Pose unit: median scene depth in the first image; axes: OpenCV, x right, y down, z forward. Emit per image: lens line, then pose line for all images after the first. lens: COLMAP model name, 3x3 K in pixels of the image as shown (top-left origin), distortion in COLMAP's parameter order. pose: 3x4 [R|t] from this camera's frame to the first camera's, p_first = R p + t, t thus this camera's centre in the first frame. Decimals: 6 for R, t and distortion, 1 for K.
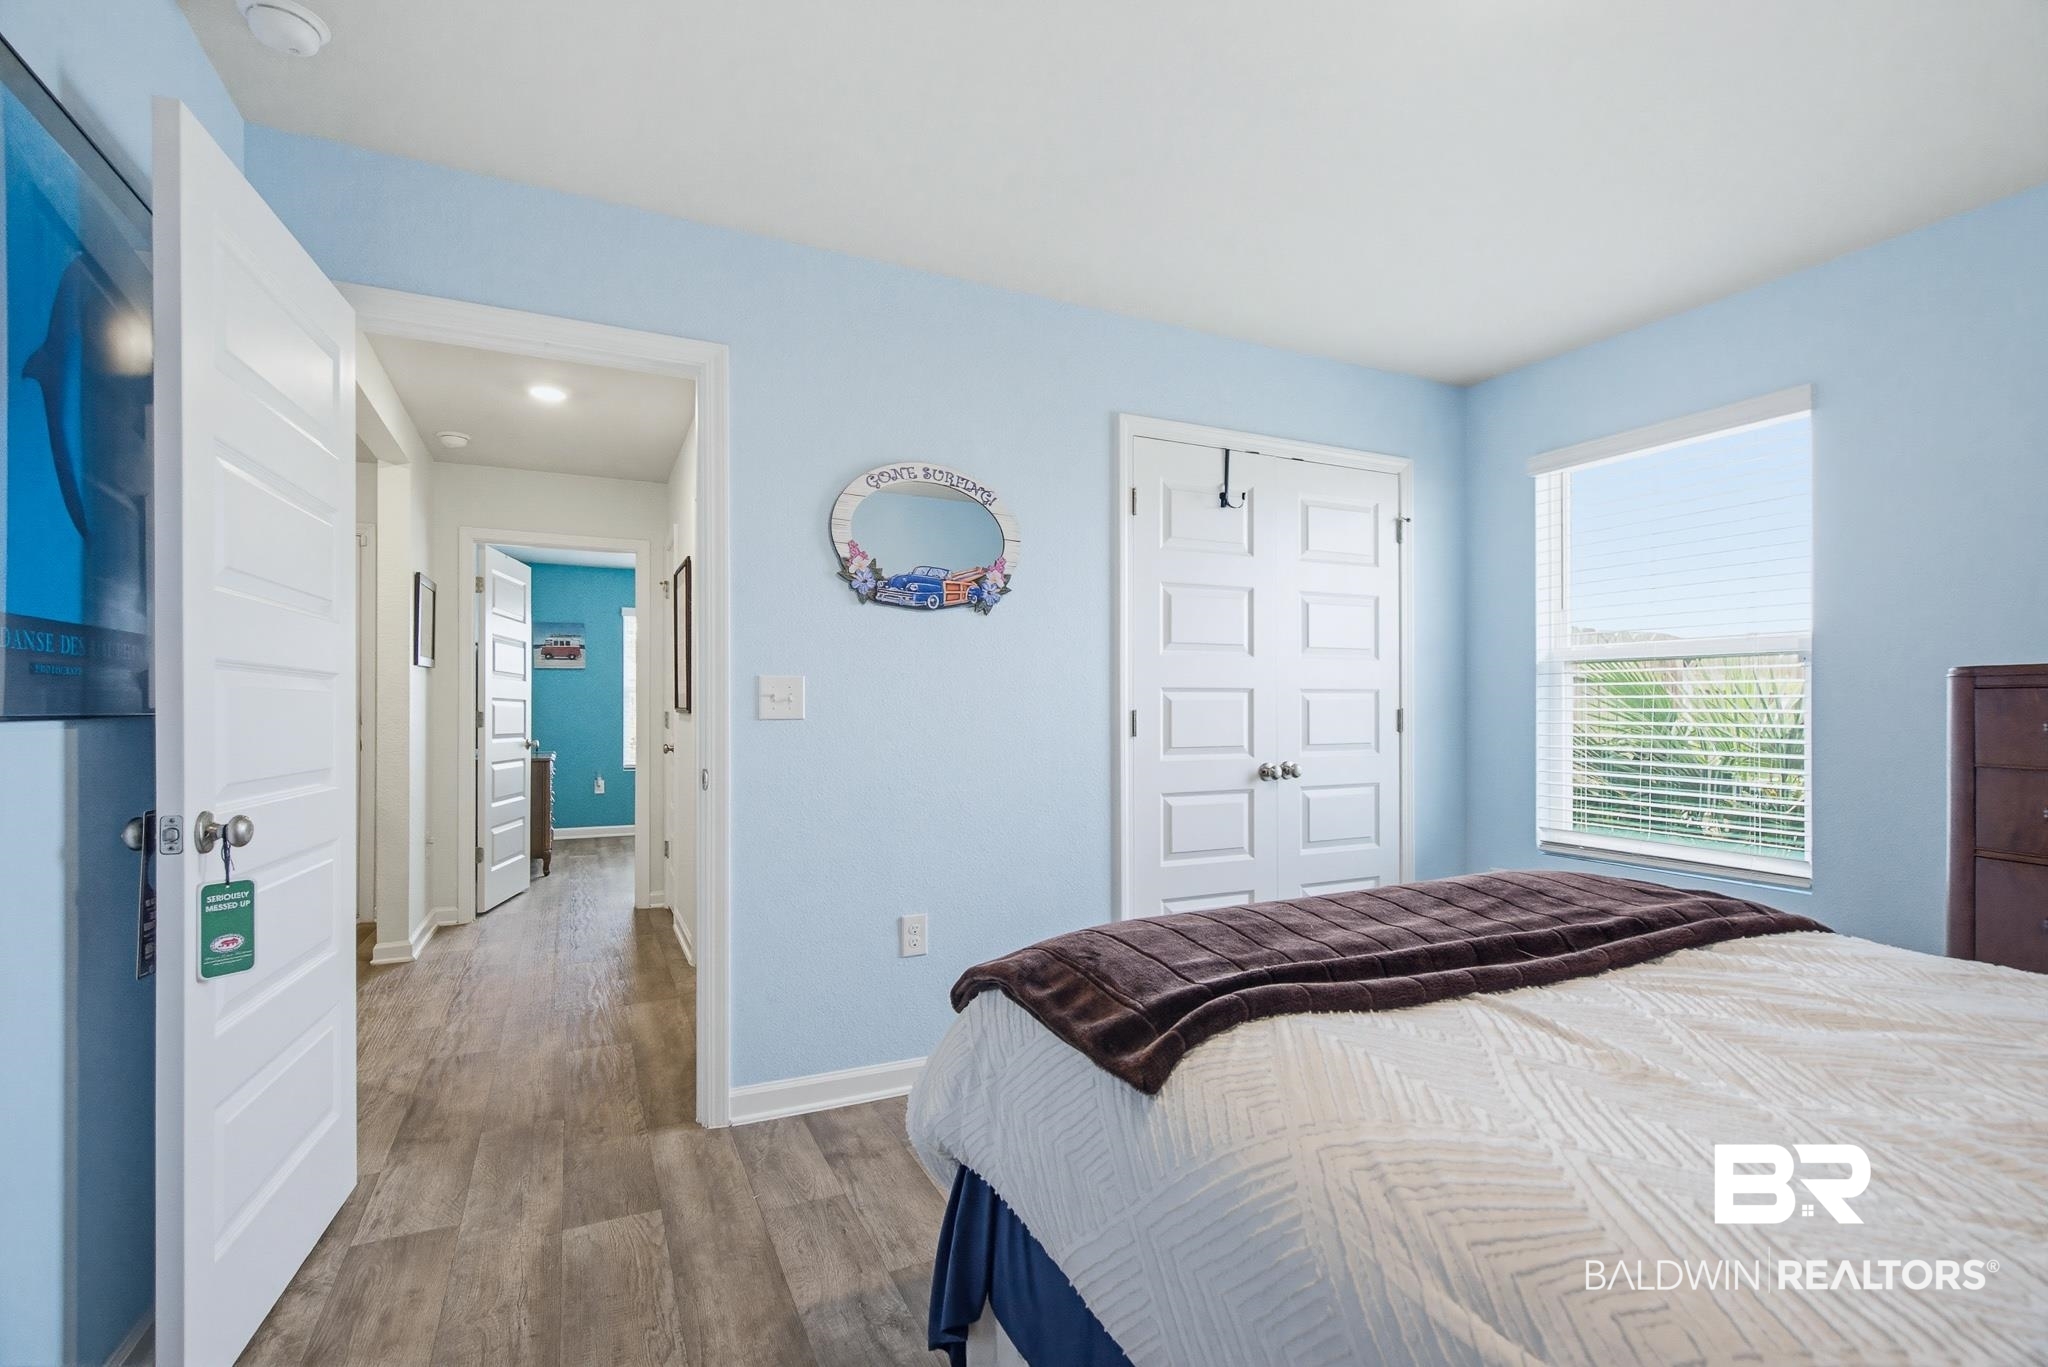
lens RADIAL K [[945.4, 0, 1026.5], [0, 945.4, 713.0], [0, 0, 1]] dist [0.000349, -0.001370]
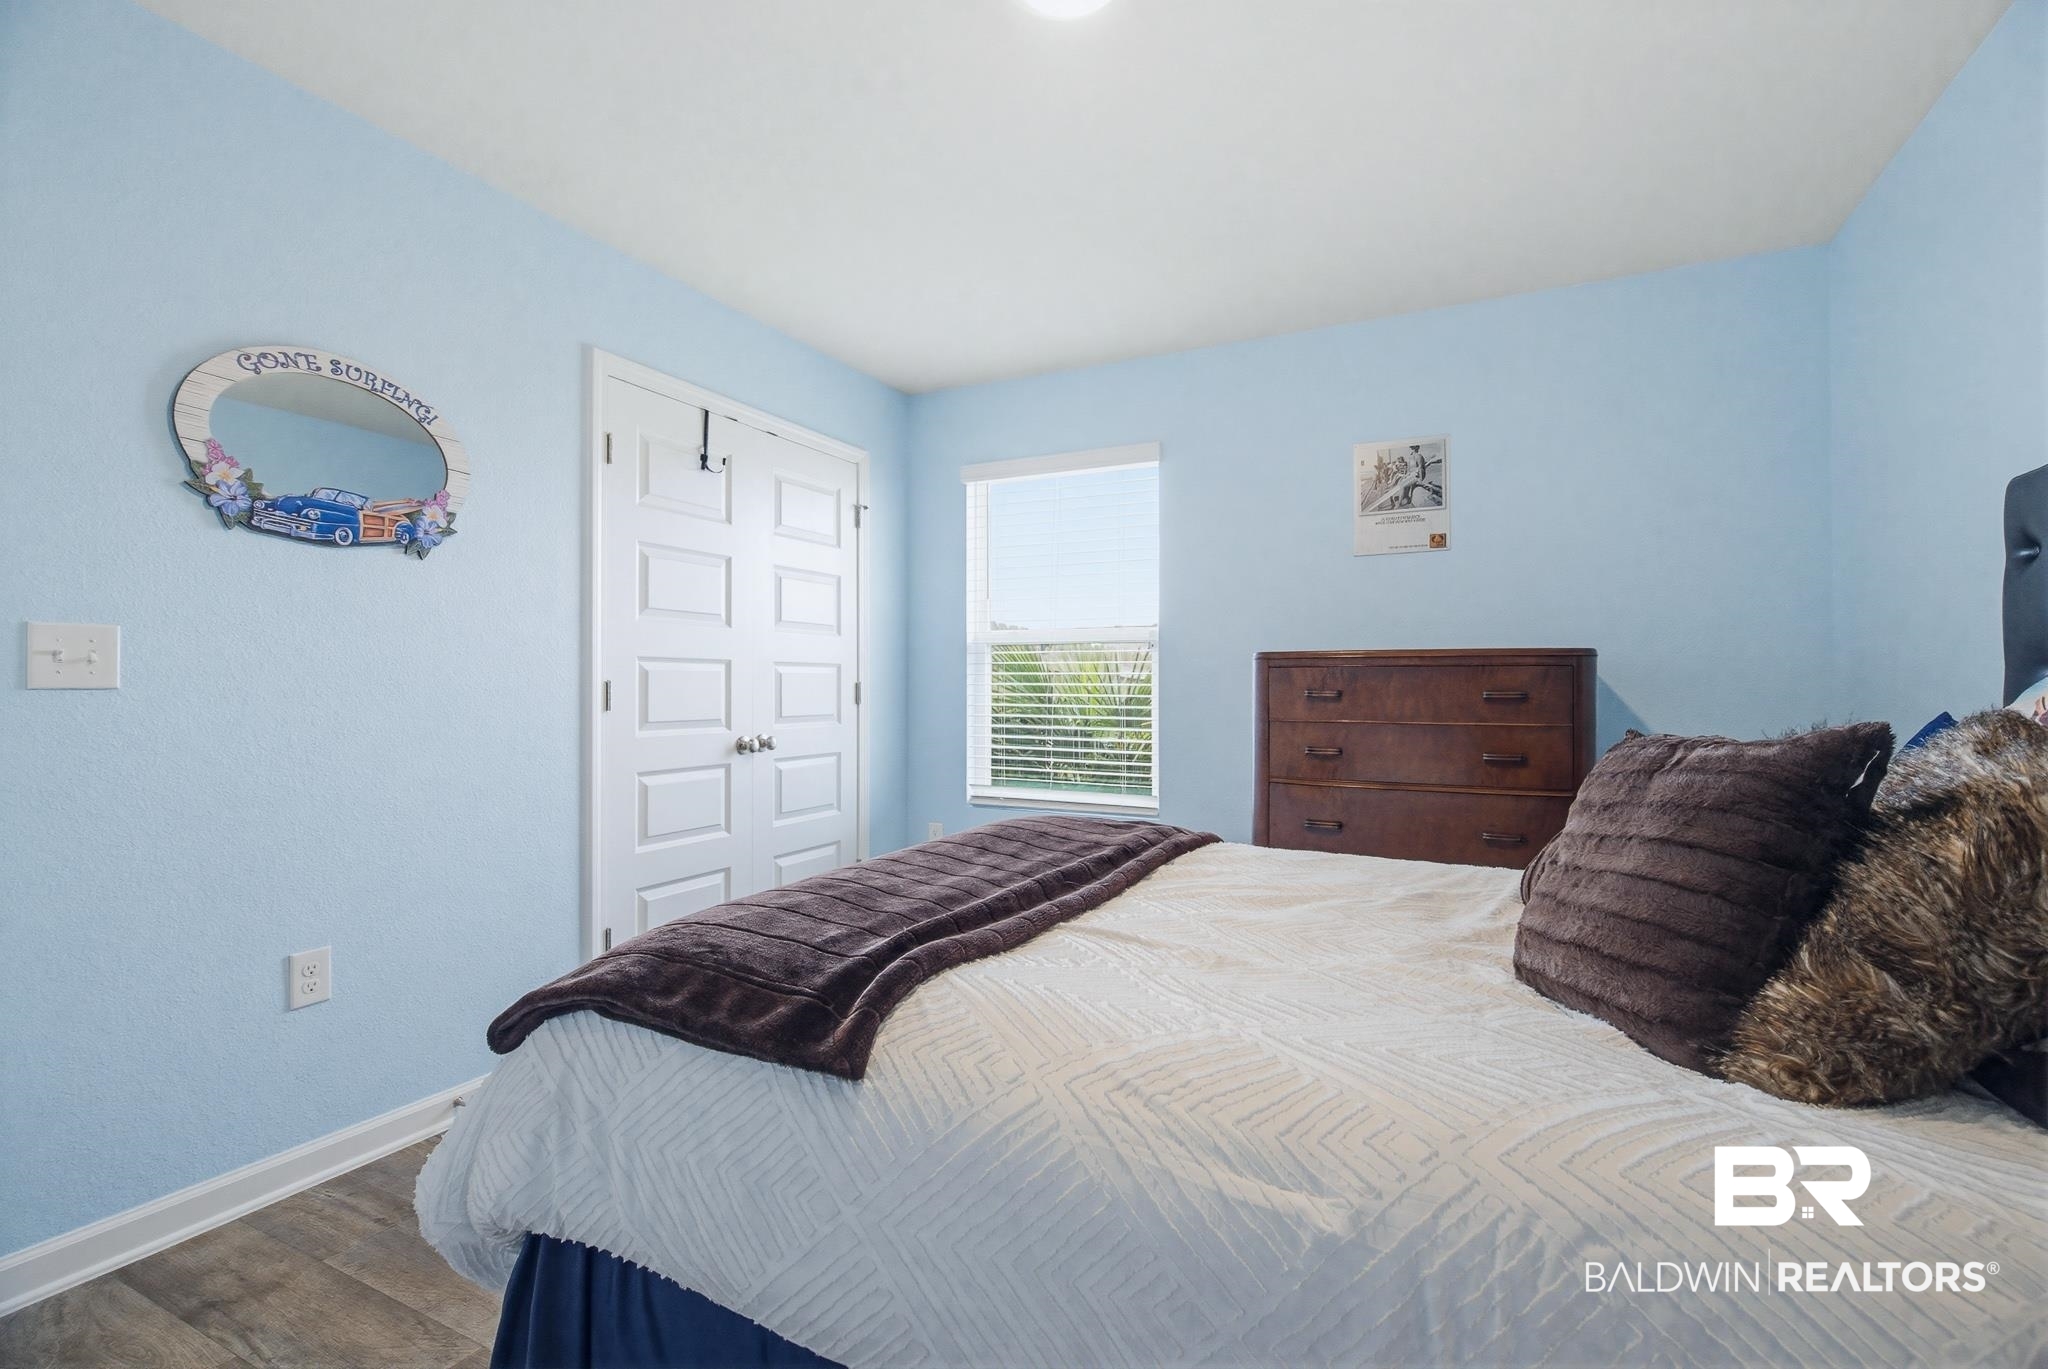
lens RADIAL K [[922.8, 0, 1024.0], [0, 922.8, 684.5], [0, 0, 1]] dist [-0.001822, -0.001165]
pose [[0.790636, 0.005362, 0.612263, -0.123005], [0.000368, 0.999957, -0.009233, 0.009800], [-0.612286, 0.007525, 0.790600, 0.074888]]
